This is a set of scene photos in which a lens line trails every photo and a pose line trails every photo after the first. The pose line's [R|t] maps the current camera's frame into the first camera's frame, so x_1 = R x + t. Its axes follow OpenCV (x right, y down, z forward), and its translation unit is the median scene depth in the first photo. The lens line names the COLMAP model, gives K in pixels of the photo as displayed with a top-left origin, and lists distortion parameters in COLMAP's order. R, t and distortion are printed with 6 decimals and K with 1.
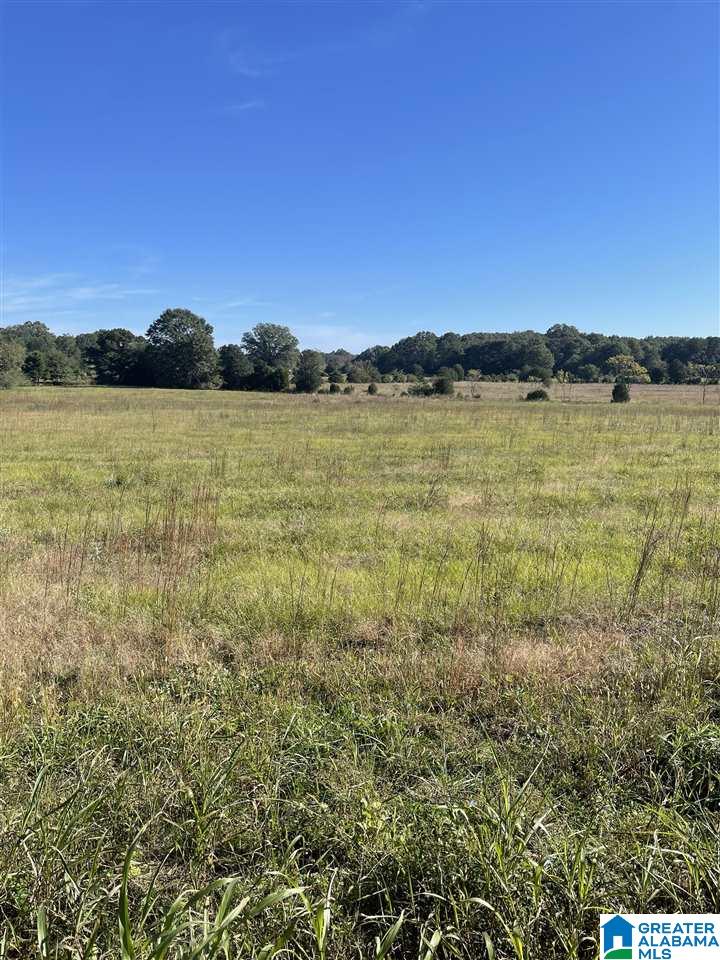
lens RADIAL K [[727.6, 0, 360.0], [0, 727.6, 480.0], [0, 0, 1]] dist [0.058415, -0.103980]
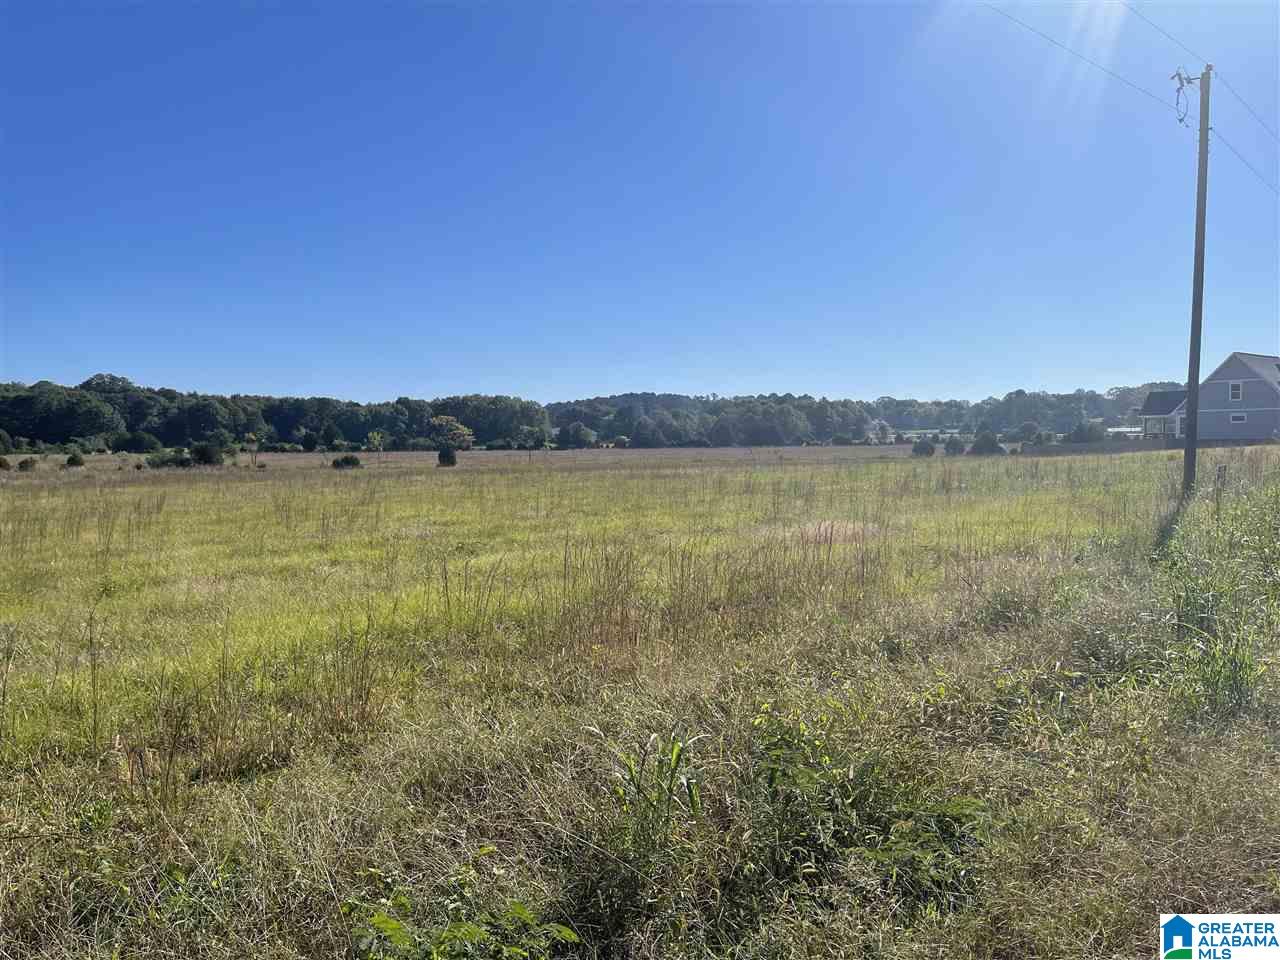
lens RADIAL K [[970.2, 0, 640.0], [0, 970.2, 480.0], [0, 0, 1]] dist [0.058415, -0.103980]
pose [[0.642997, -0.041257, 0.764757, -0.278312], [0.122639, 0.991209, -0.049640, 0.001874], [-0.755986, 0.125708, 0.642404, 0.011398]]
